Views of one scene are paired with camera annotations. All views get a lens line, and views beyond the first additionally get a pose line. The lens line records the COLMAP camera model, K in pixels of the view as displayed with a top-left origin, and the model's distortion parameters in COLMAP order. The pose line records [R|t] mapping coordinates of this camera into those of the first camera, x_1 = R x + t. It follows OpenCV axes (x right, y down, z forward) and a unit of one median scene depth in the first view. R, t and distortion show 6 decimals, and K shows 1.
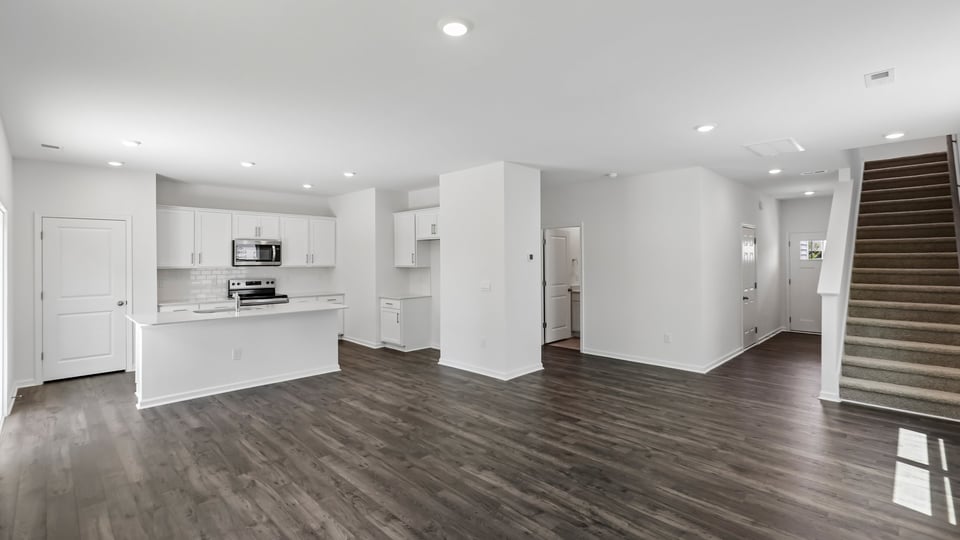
lens RADIAL K [[434.3, 0, 470.2], [0, 434.3, 259.6], [0, 0, 1]] dist [-0.000860, -0.000126]
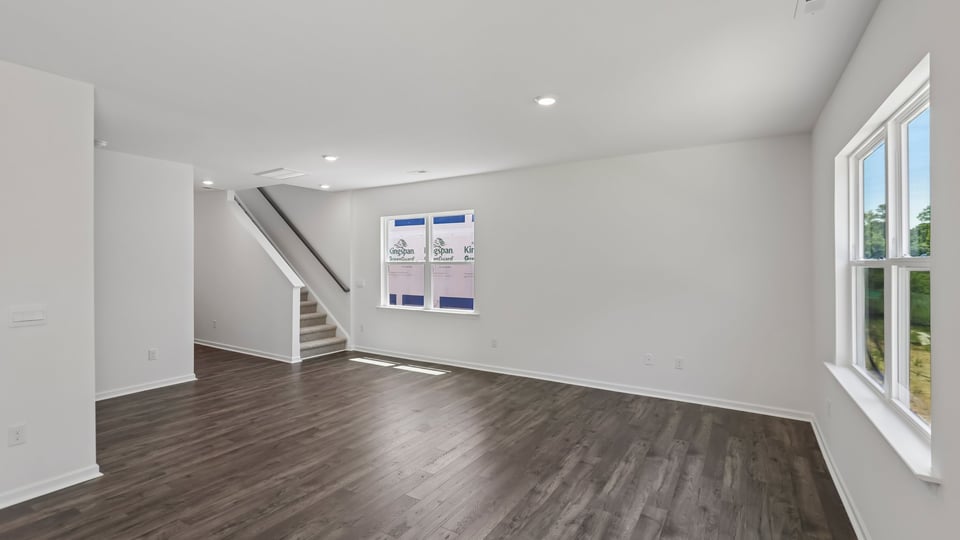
lens RADIAL K [[434.3, 0, 470.2], [0, 434.3, 259.6], [0, 0, 1]] dist [-0.000860, -0.000126]
pose [[-0.224139, 0.007921, 0.974525, -3.923822], [-0.000099, 0.999967, -0.008150, 0.010525], [-0.974557, -0.001923, -0.224130, 4.459442]]
